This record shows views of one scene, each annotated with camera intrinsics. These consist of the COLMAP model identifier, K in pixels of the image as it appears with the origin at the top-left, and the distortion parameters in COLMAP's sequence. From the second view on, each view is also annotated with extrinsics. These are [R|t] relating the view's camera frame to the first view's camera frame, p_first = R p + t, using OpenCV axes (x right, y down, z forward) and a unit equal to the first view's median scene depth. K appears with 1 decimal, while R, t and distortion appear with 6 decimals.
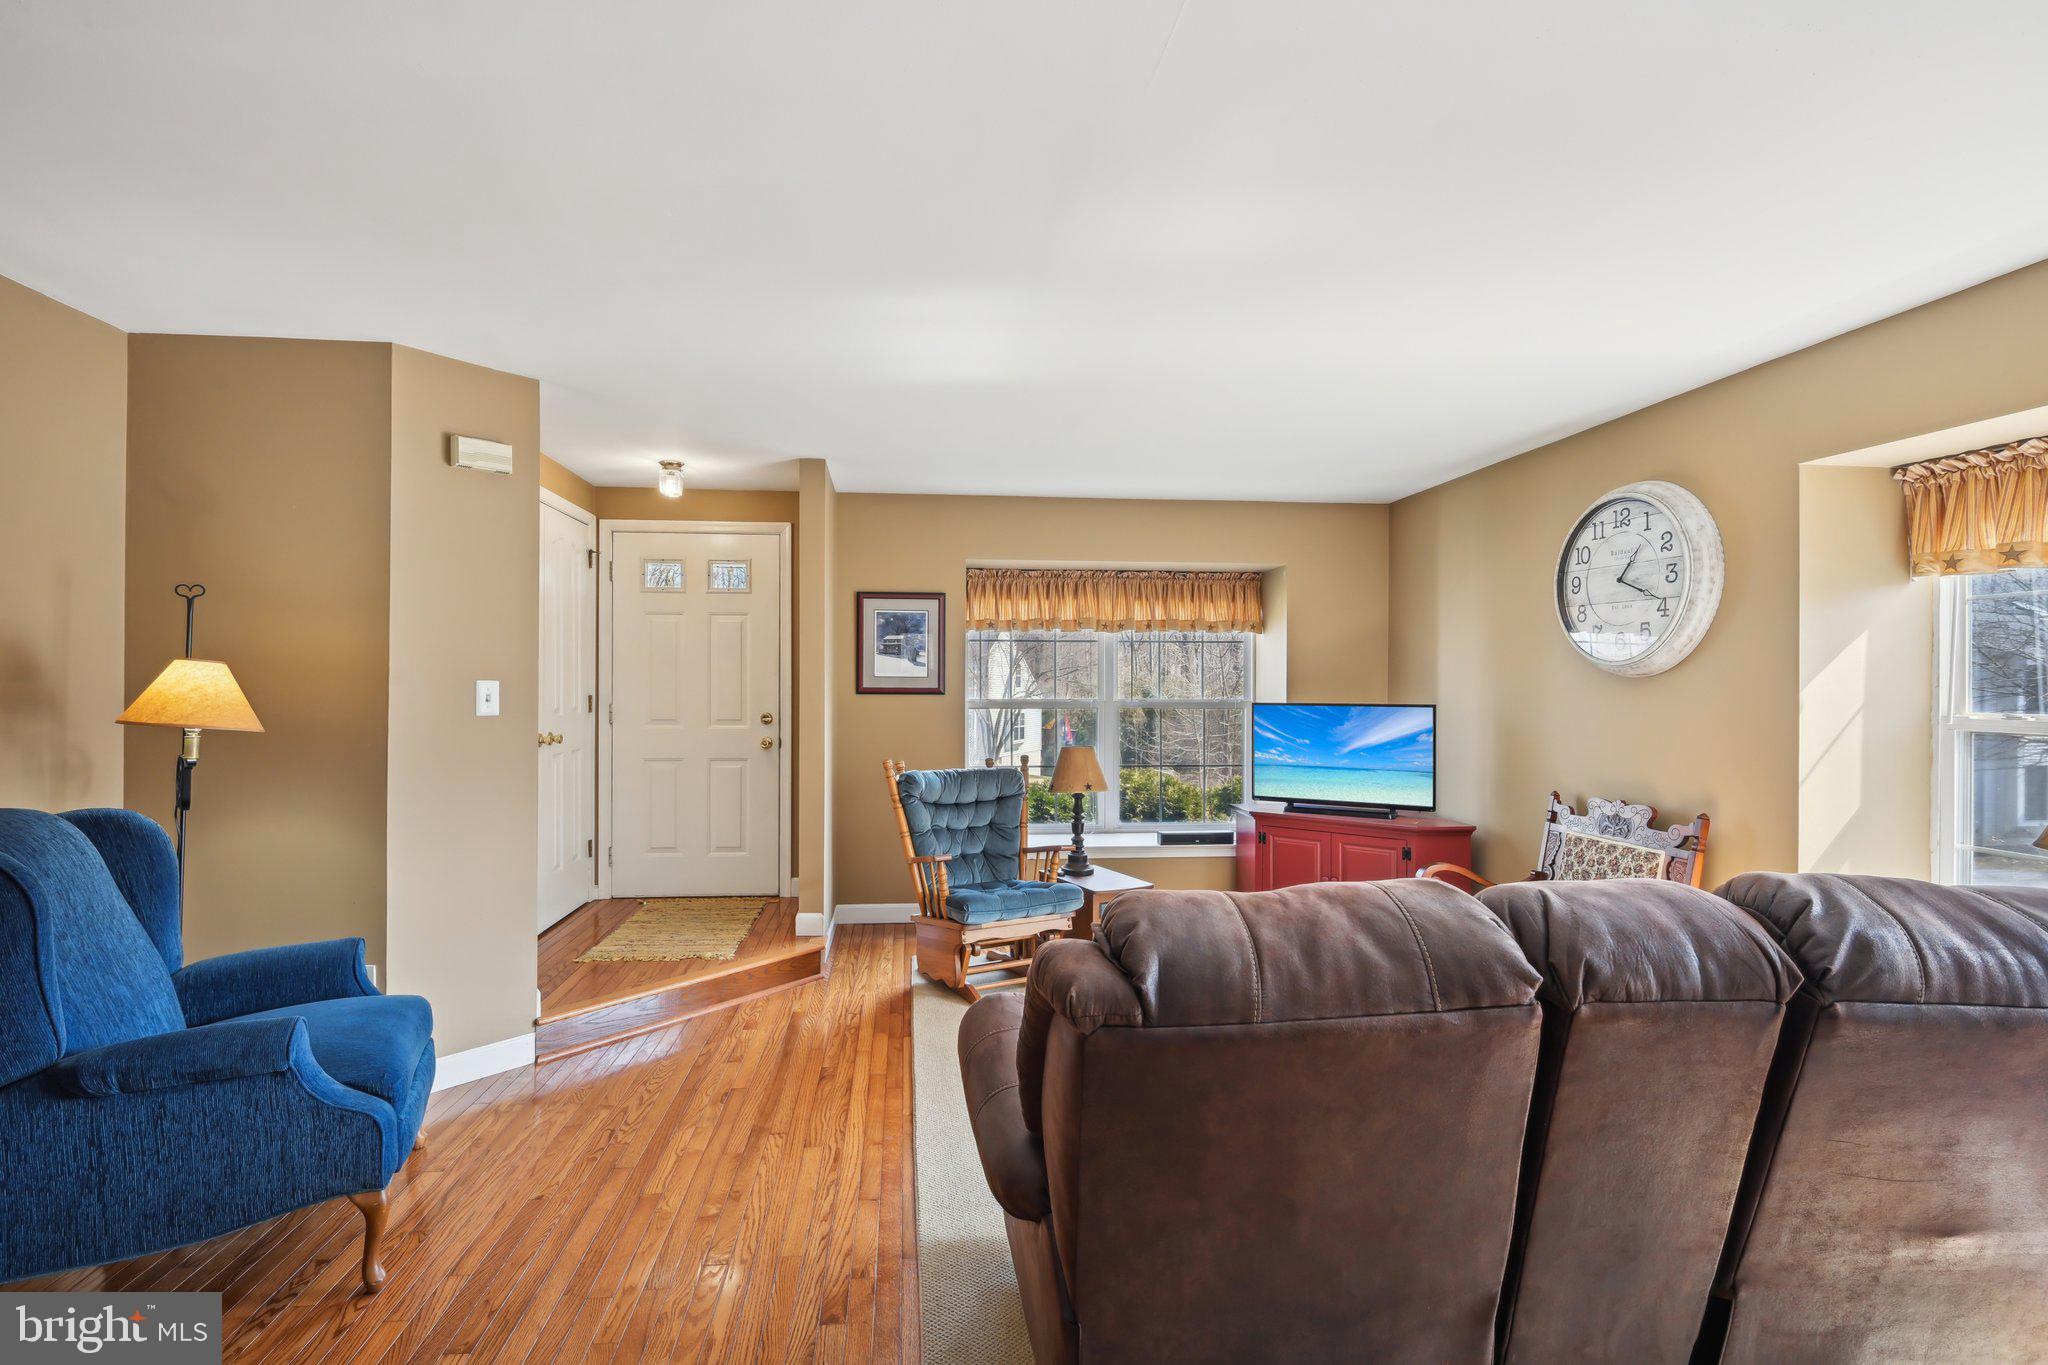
lens RADIAL K [[912.2, 0, 984.9], [0, 912.2, 686.5], [0, 0, 1]] dist [-0.001666, 0.000278]
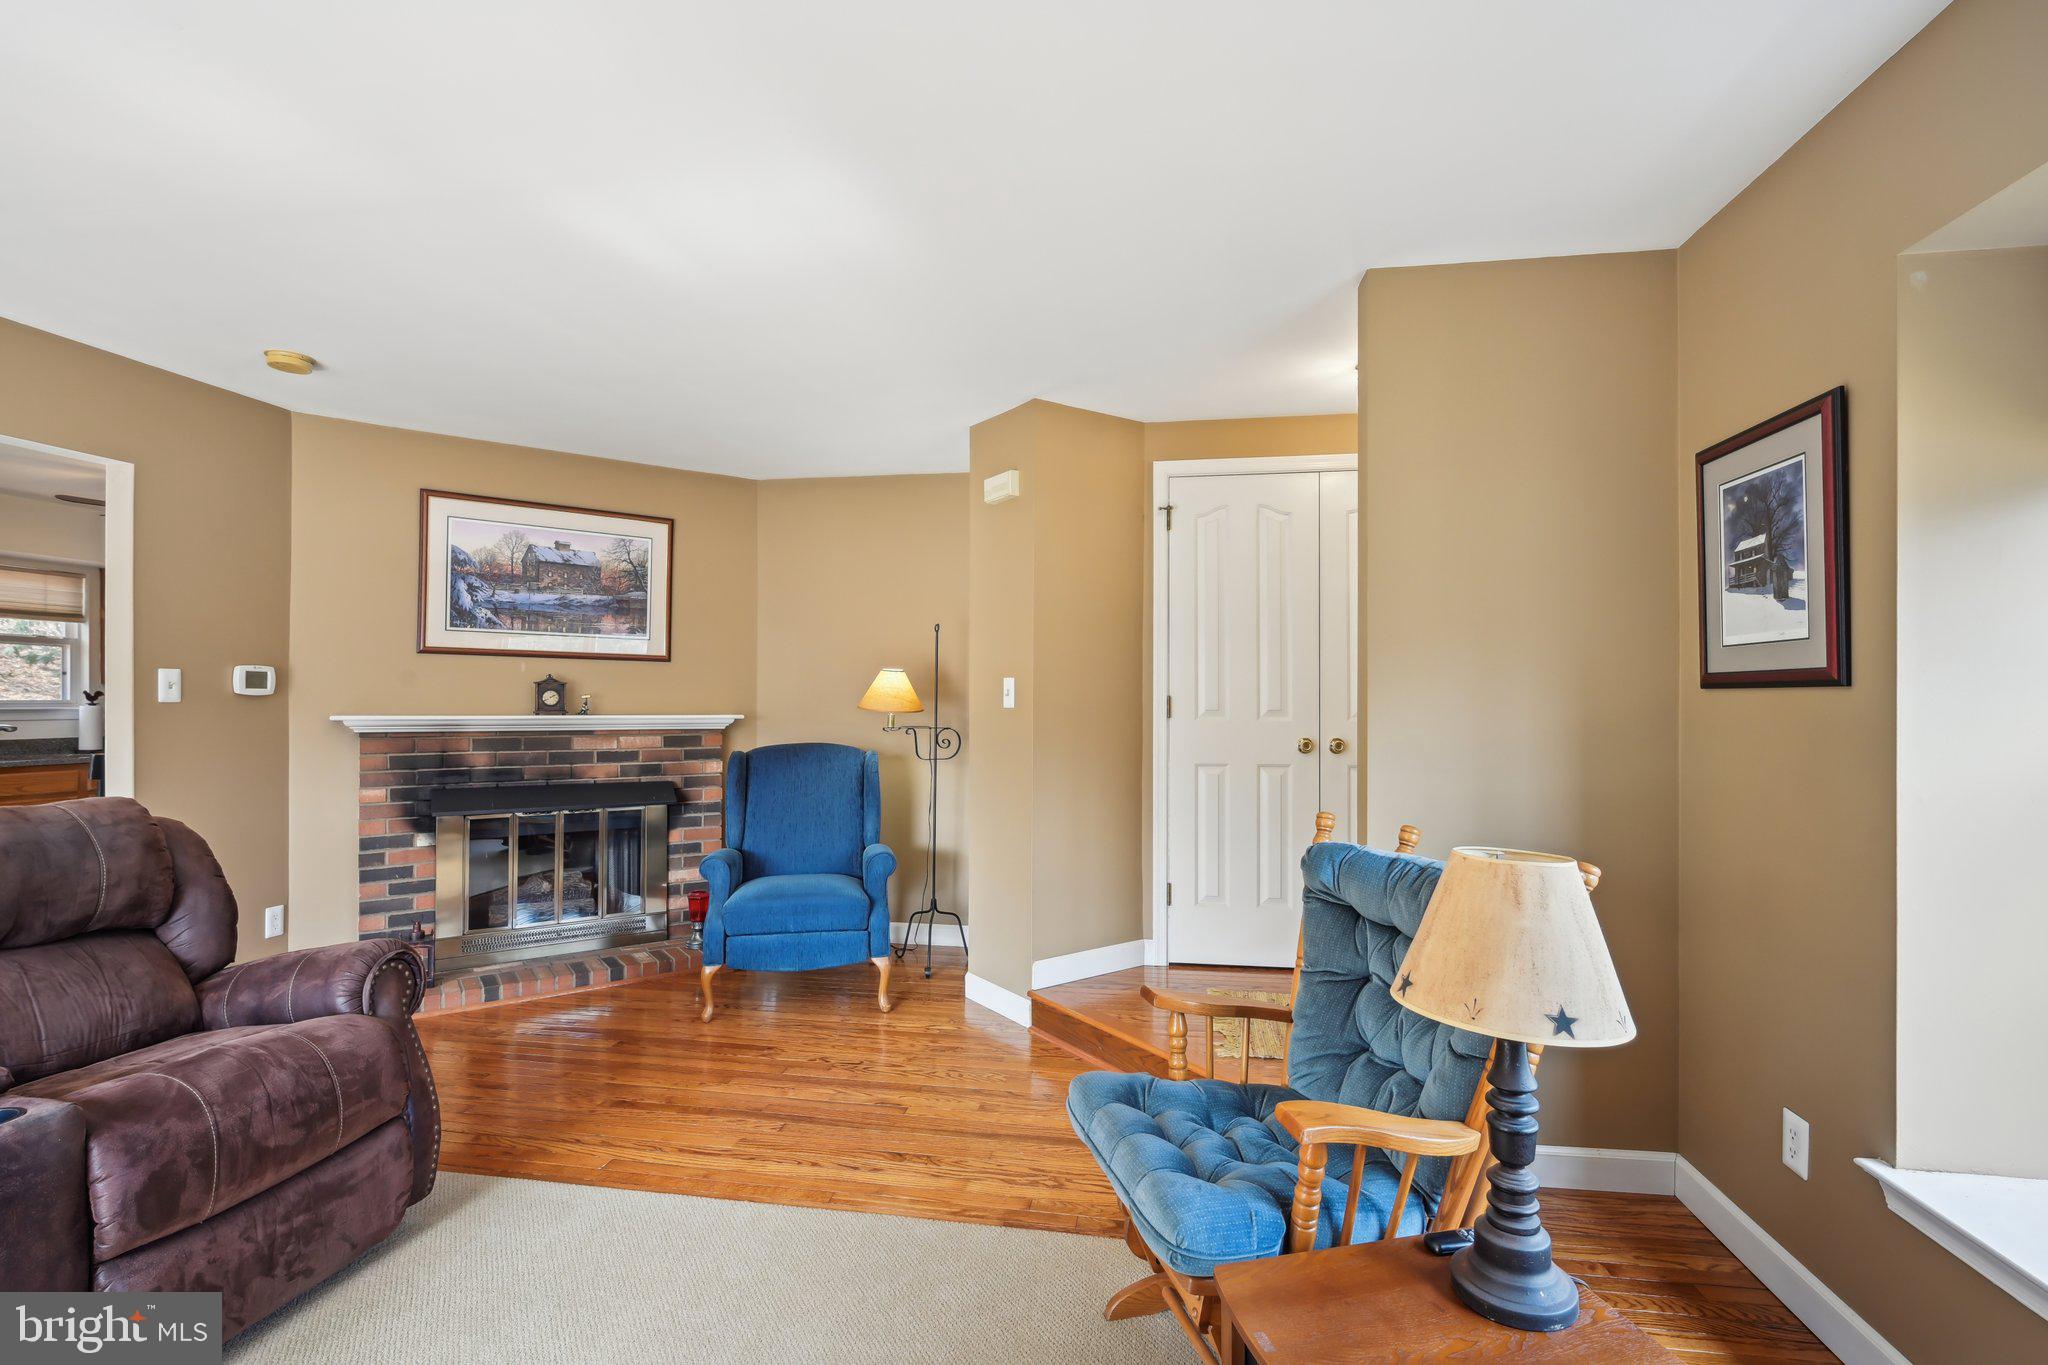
lens RADIAL K [[912.2, 0, 1029.5], [0, 912.2, 684.9], [0, 0, 1]] dist [-0.001666, 0.000278]
pose [[-0.243454, -0.017116, -0.969761, 0.433707], [0.000706, 0.999841, -0.017824, 0.017333], [0.969912, -0.005024, -0.243403, 0.964033]]
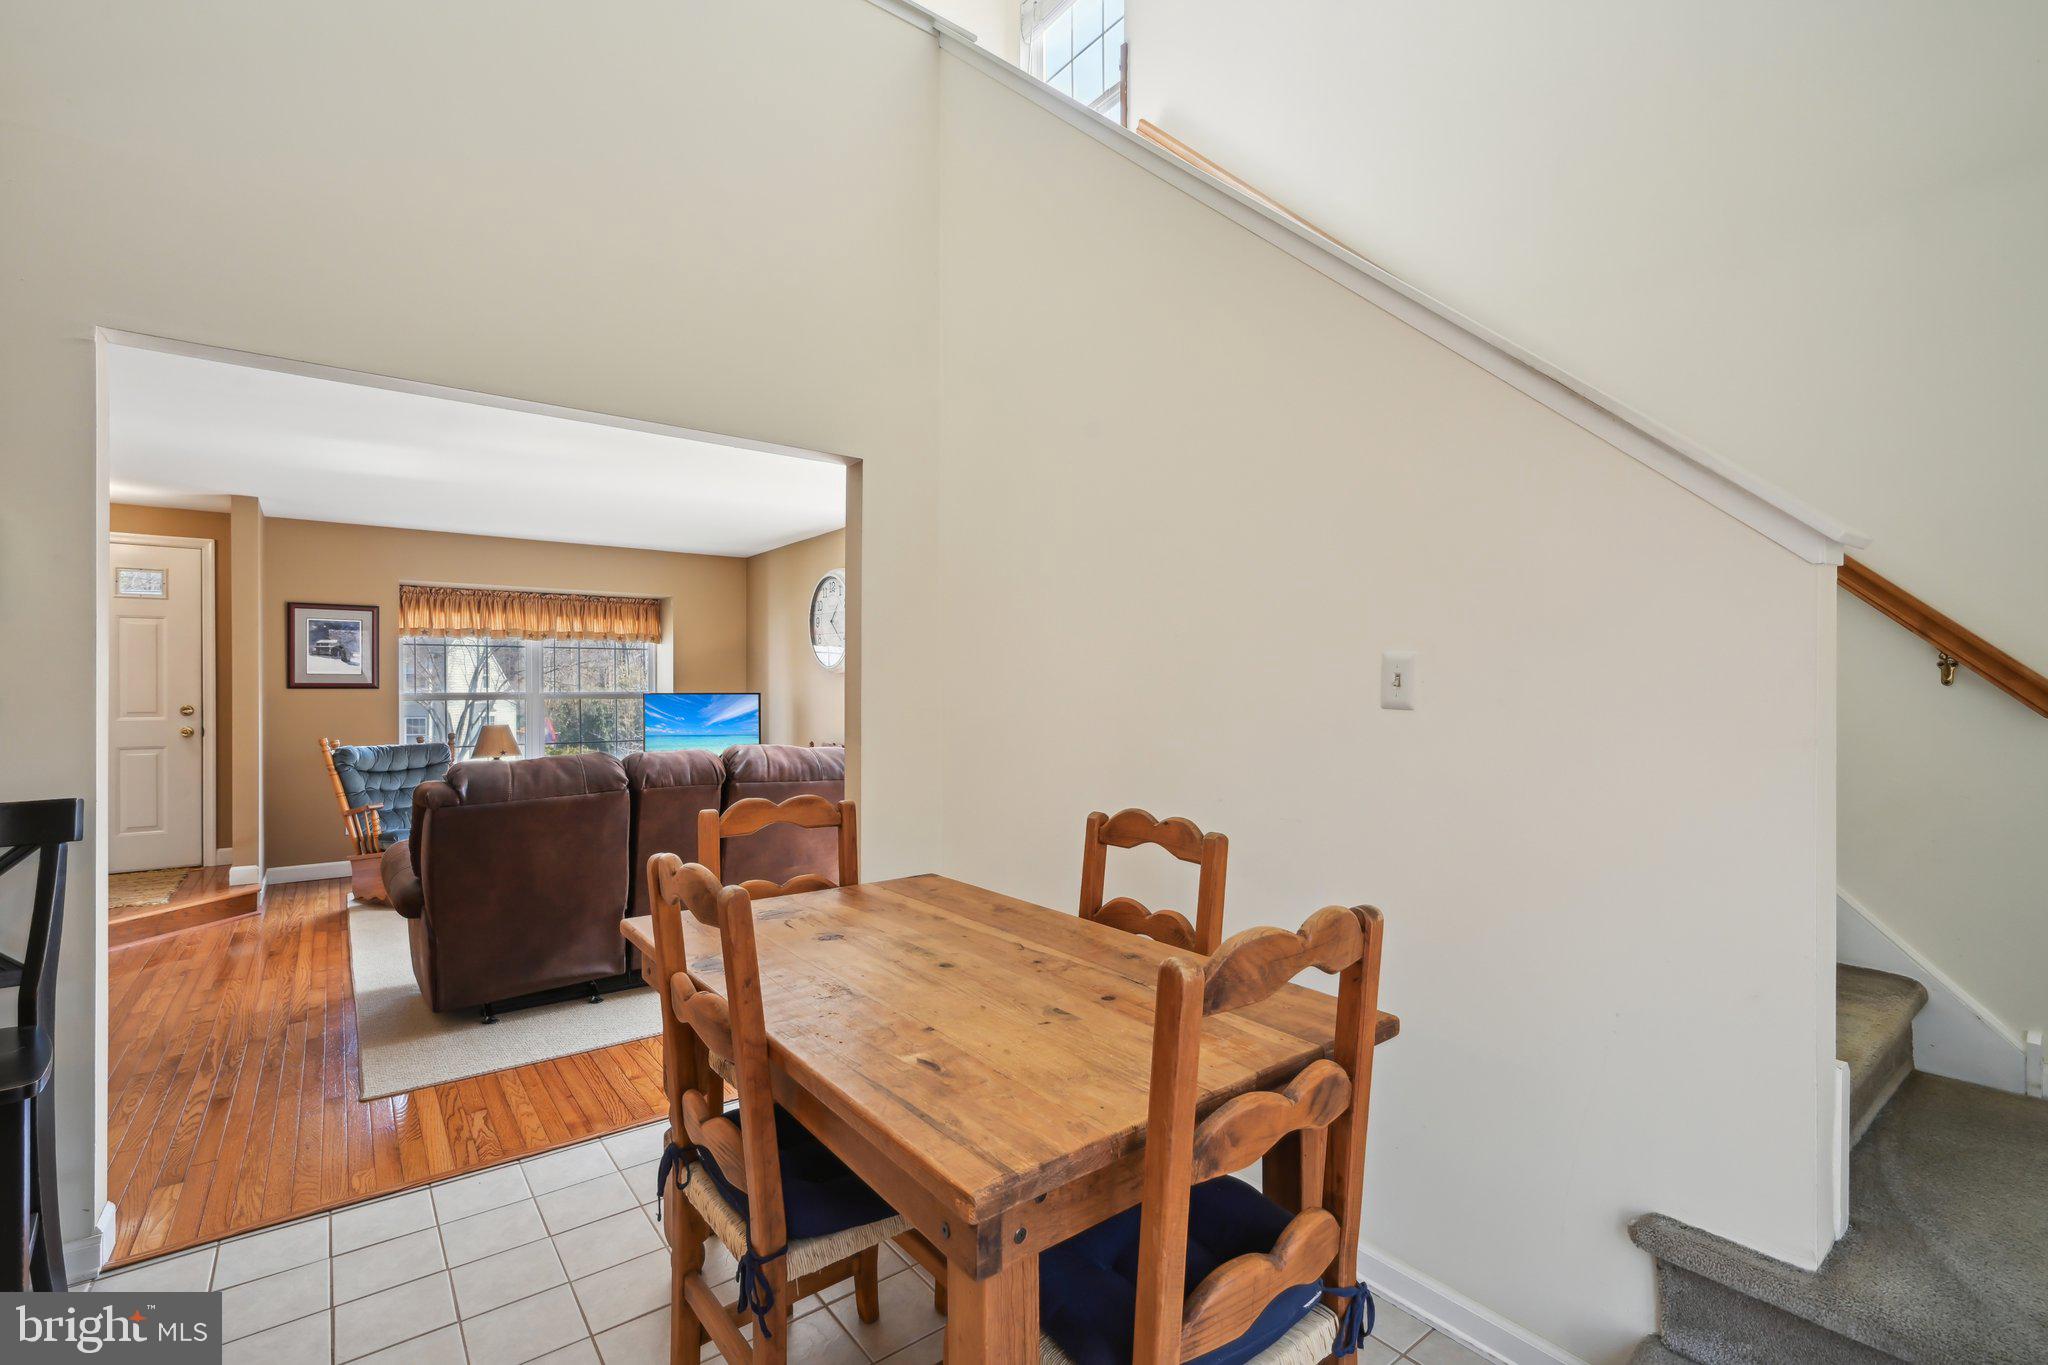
lens RADIAL K [[912.2, 0, 1023.6], [0, 912.2, 686.2], [0, 0, 1]] dist [-0.001666, 0.000278]
pose [[0.845747, -0.004784, 0.533563, 0.043858], [0.004834, 0.999987, 0.001304, 0.010018], [-0.533562, 0.001476, 0.845759, -0.618502]]
